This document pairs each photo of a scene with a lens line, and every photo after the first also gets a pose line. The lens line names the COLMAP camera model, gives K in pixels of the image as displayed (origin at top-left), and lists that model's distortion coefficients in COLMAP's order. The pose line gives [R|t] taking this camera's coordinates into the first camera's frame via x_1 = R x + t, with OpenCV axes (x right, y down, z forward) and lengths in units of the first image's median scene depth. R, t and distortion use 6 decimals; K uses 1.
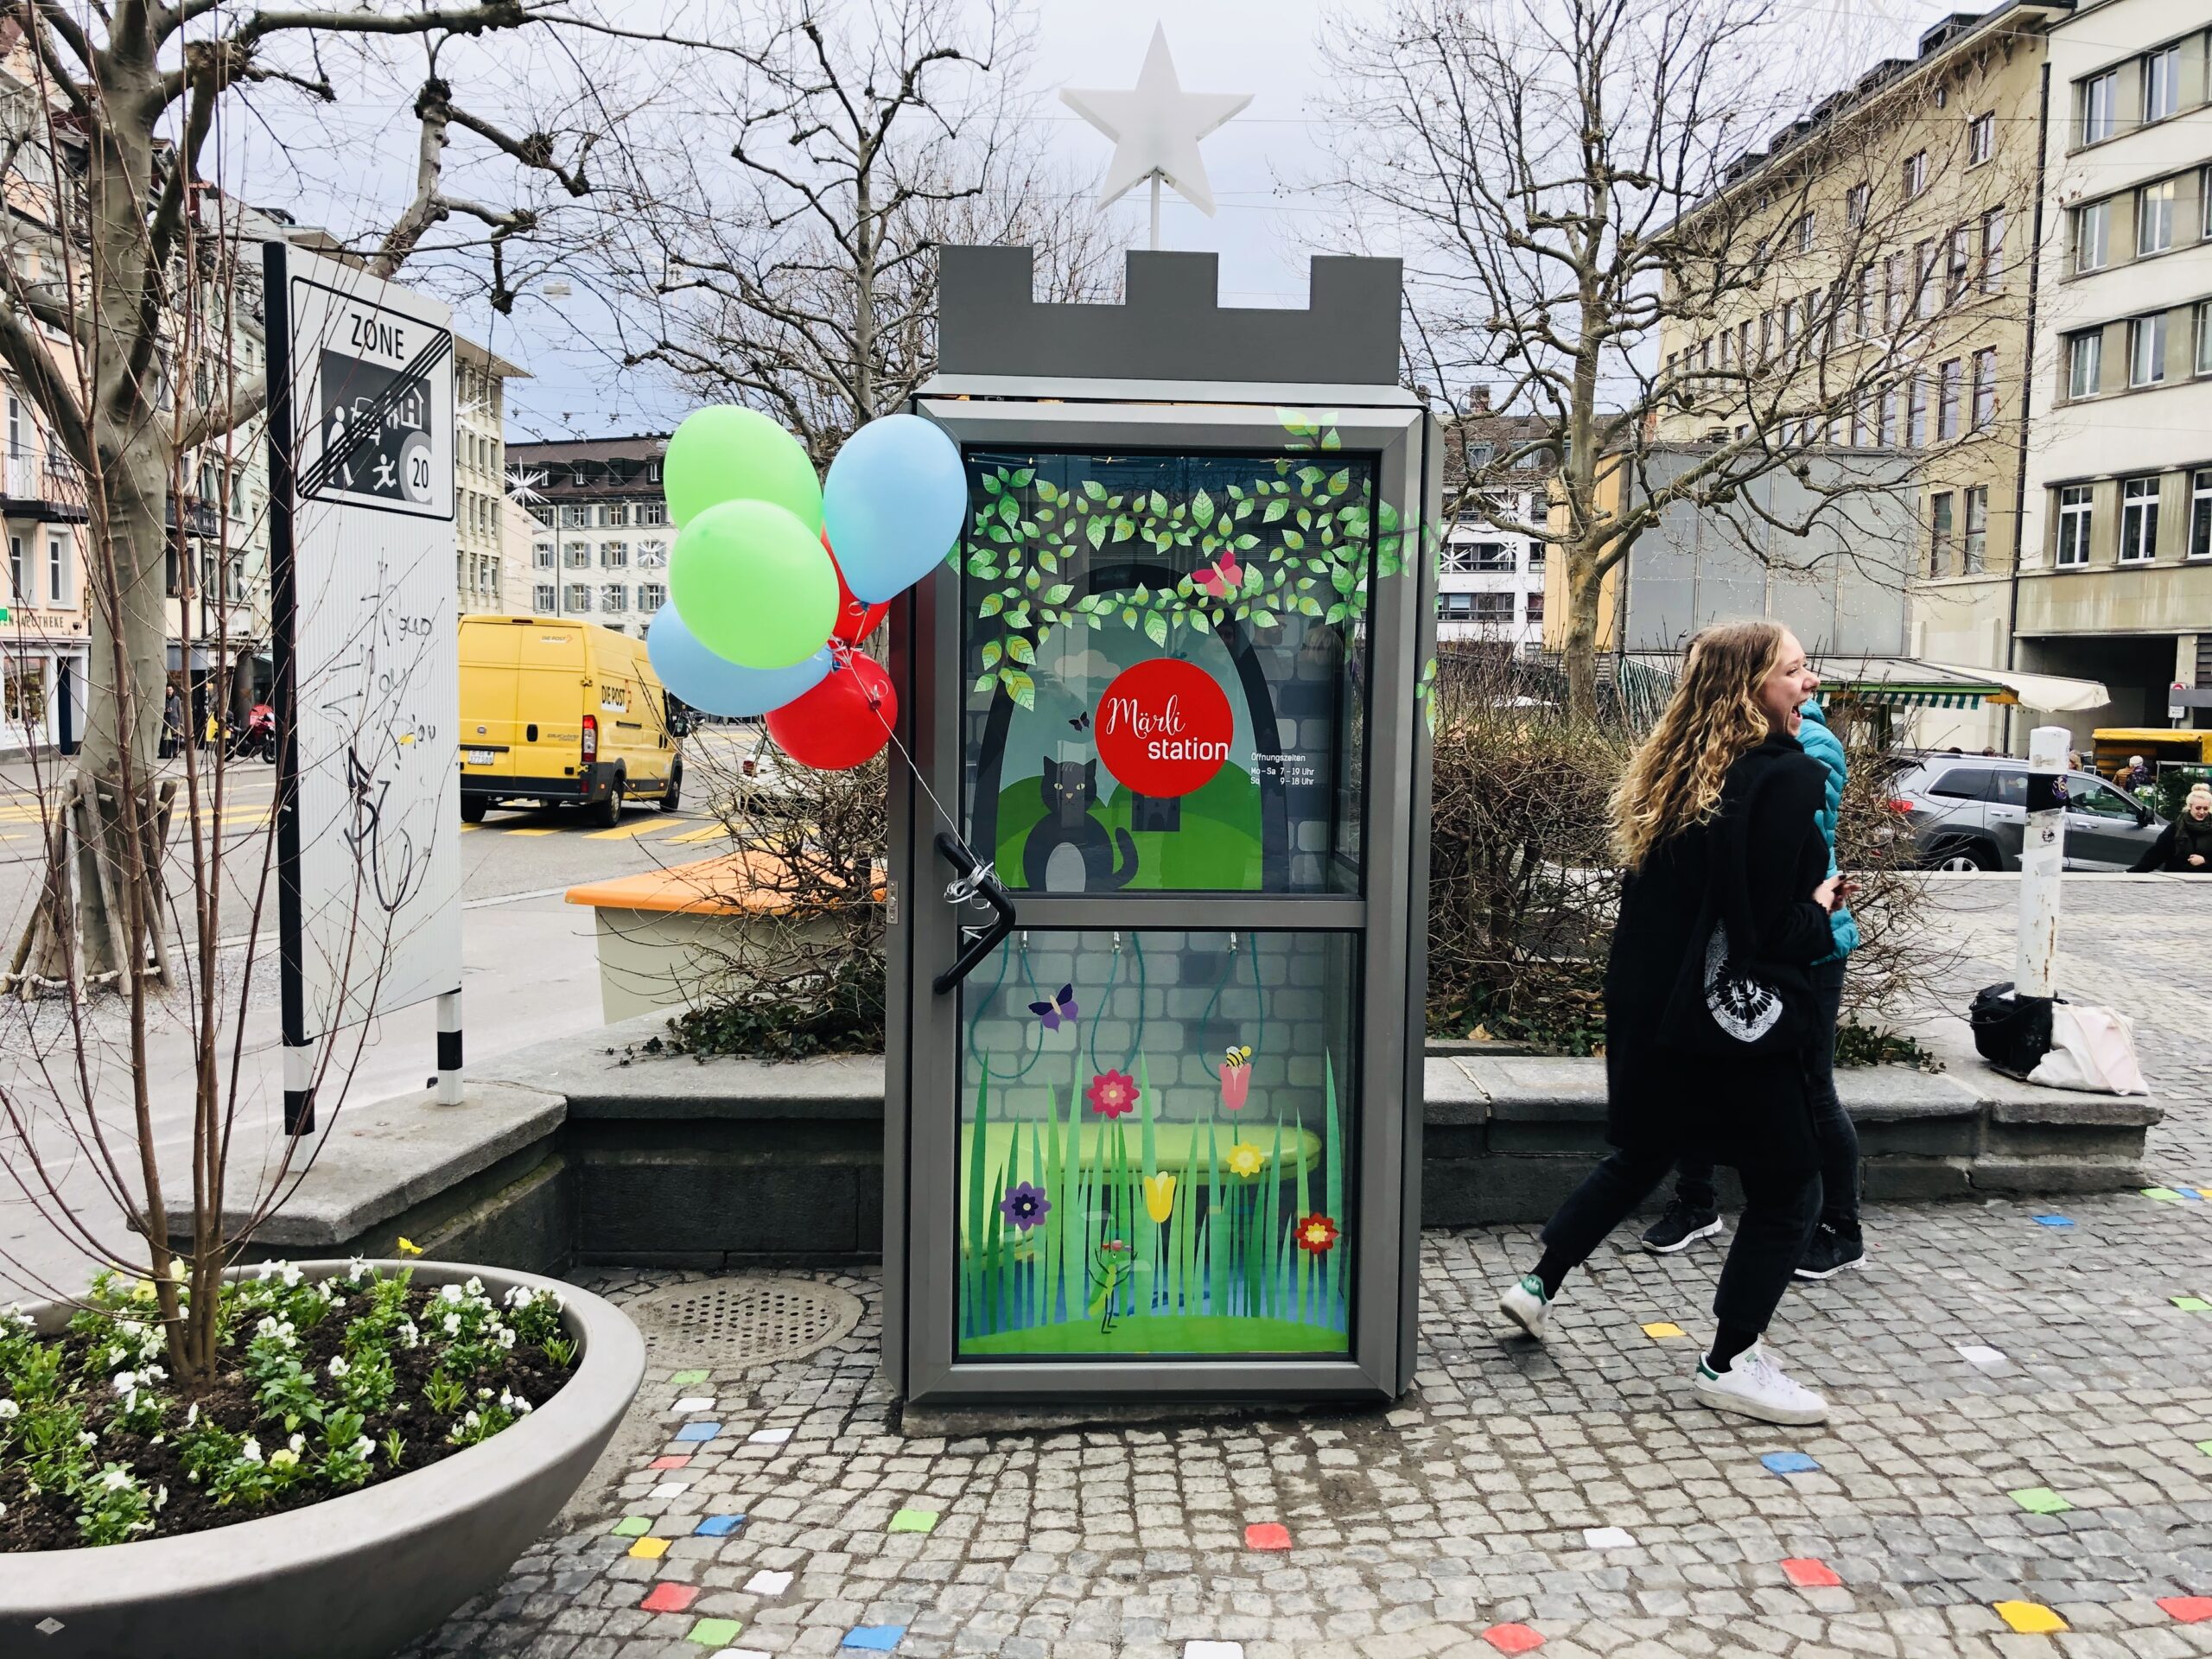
lens RADIAL K [[1838.6, 0, 1119.9], [0, 1838.6, 798.7], [0, 0, 1]] dist [0.025929, -0.017009]
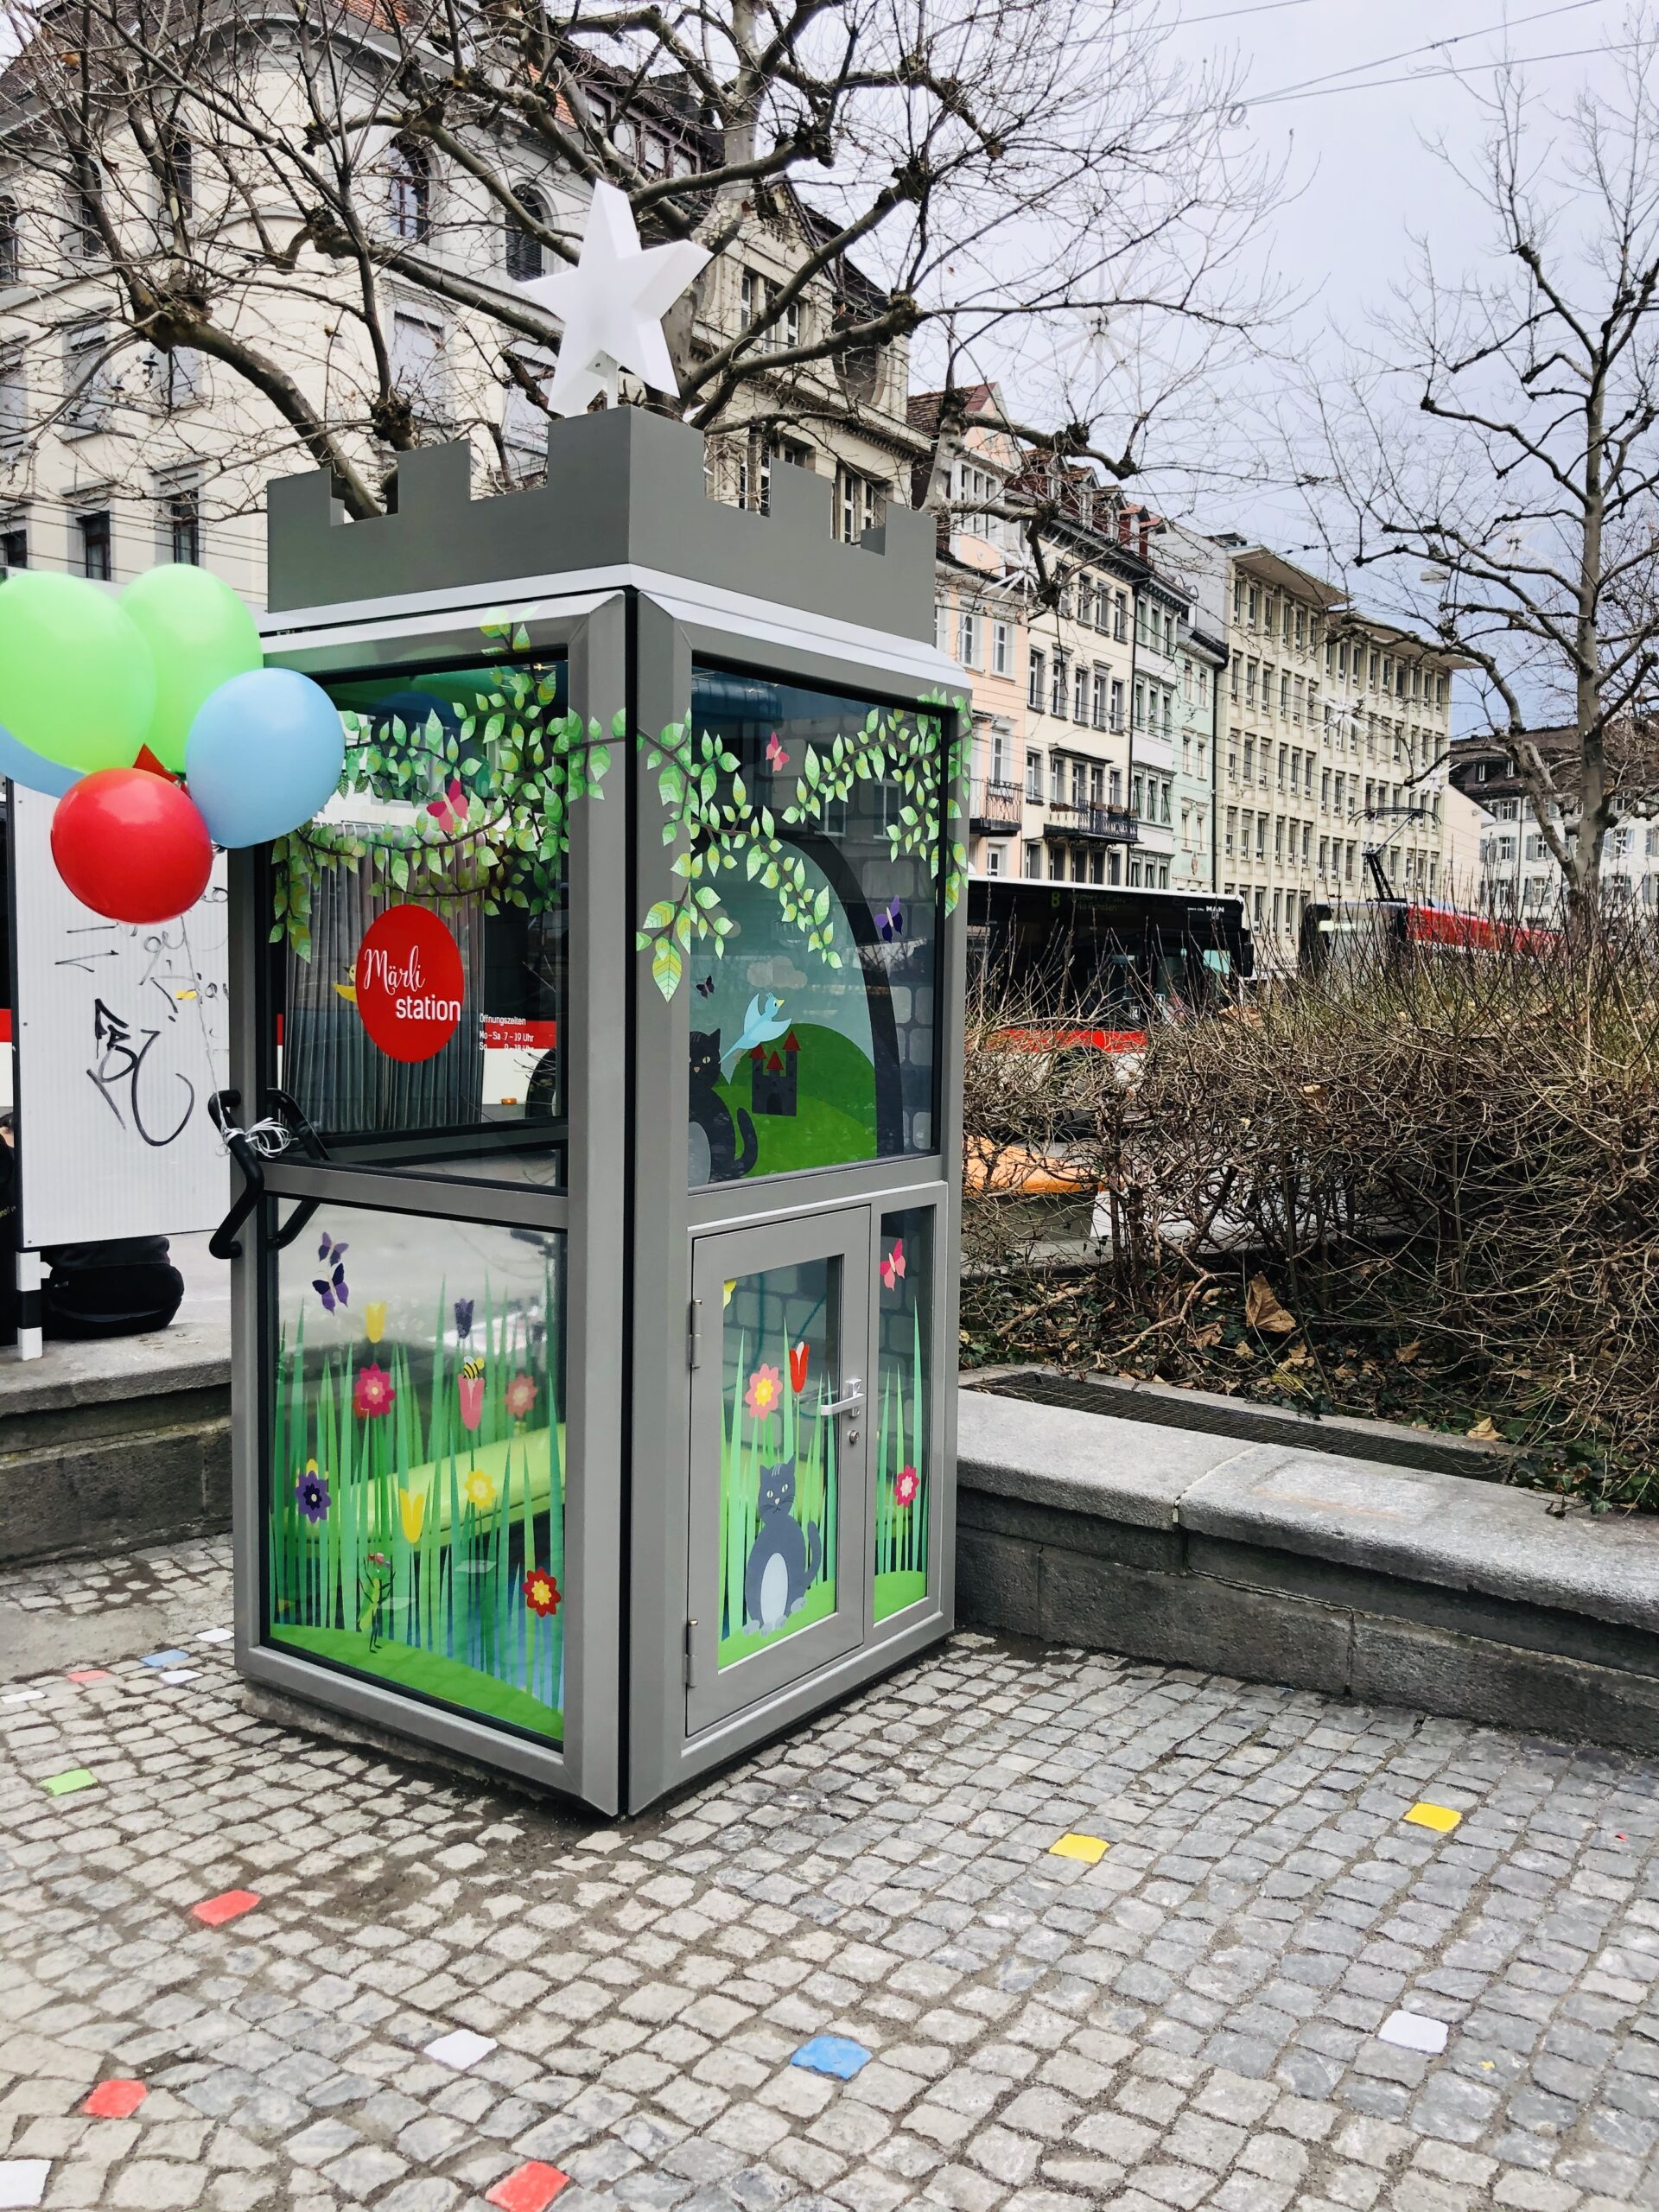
lens RADIAL K [[1838.6, 0, 836.3], [0, 1838.6, 1084.0], [0, 0, 1]] dist [0.025929, -0.017009]
pose [[0.784409, 0.043555, -0.618712, 0.566609], [-0.047479, 0.998821, 0.010120, -0.006837], [0.618424, 0.021437, 0.785553, 0.331649]]
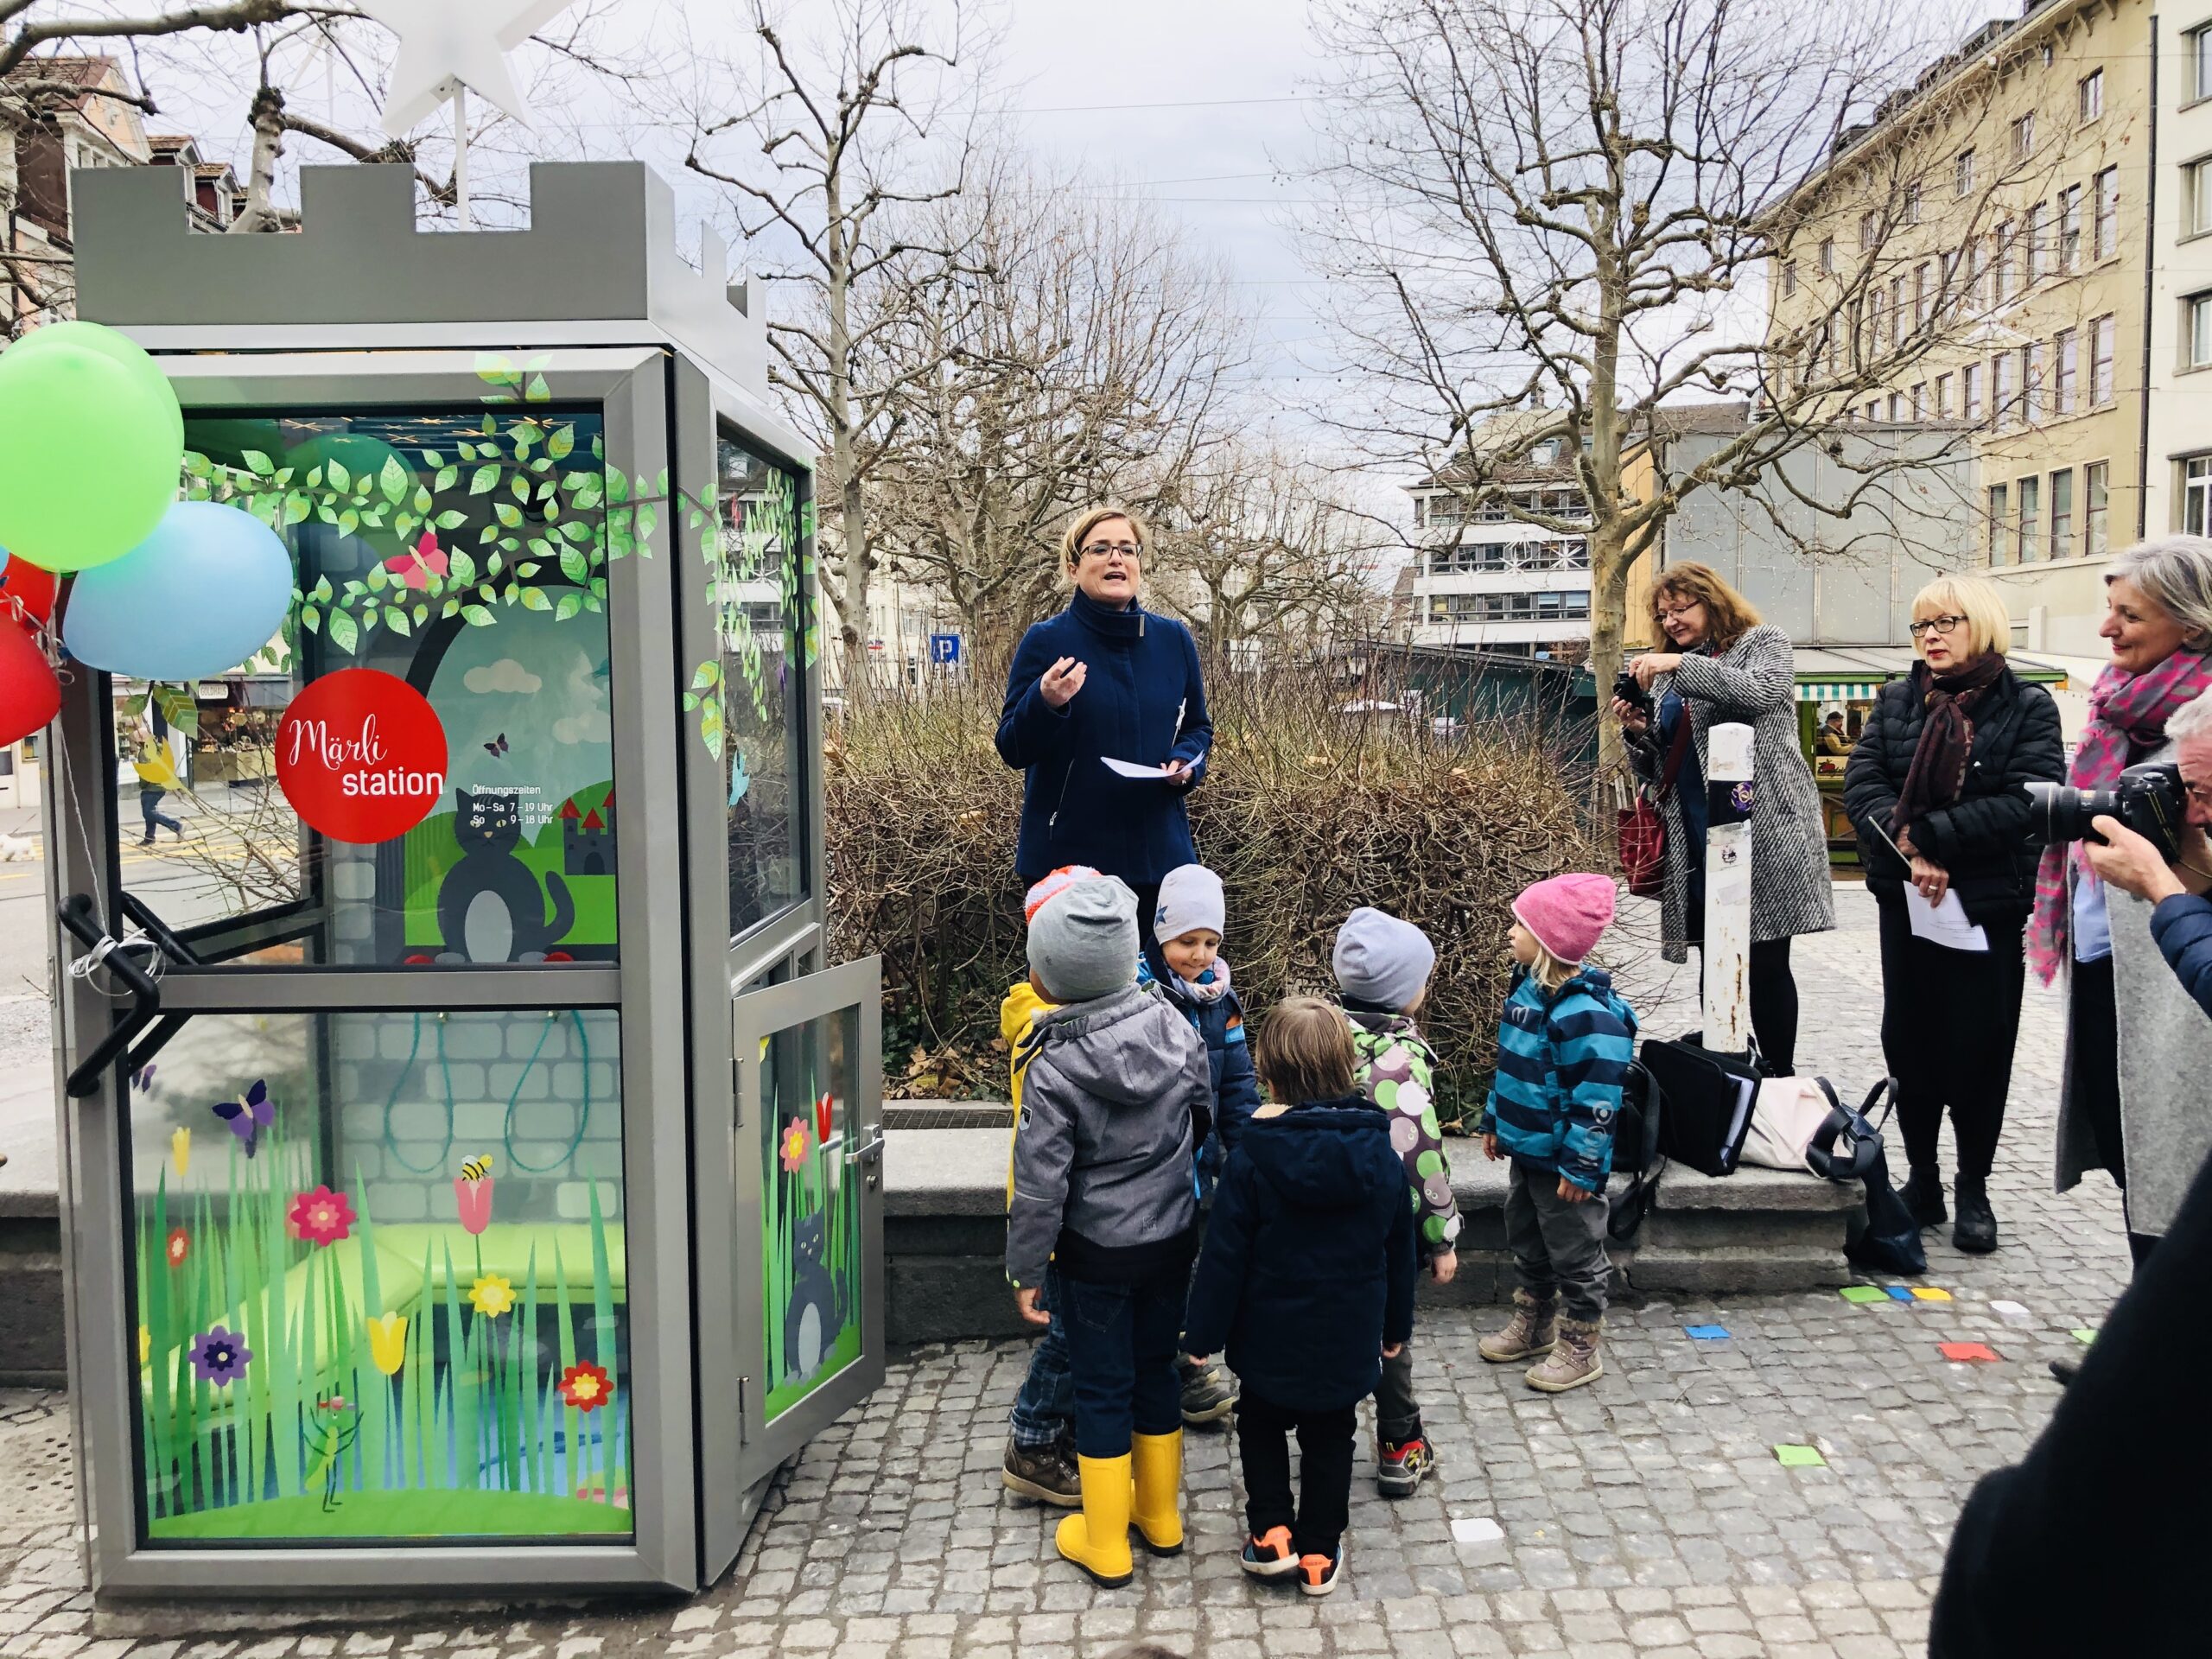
lens RADIAL K [[1838.6, 0, 1116.3], [0, 1838.6, 796.1], [0, 0, 1]] dist [0.025929, -0.017009]
pose [[0.996770, -0.022095, -0.077205, 0.317477], [0.021489, 0.999732, -0.008665, -0.005517], [0.077376, 0.006978, 0.996978, 0.173385]]
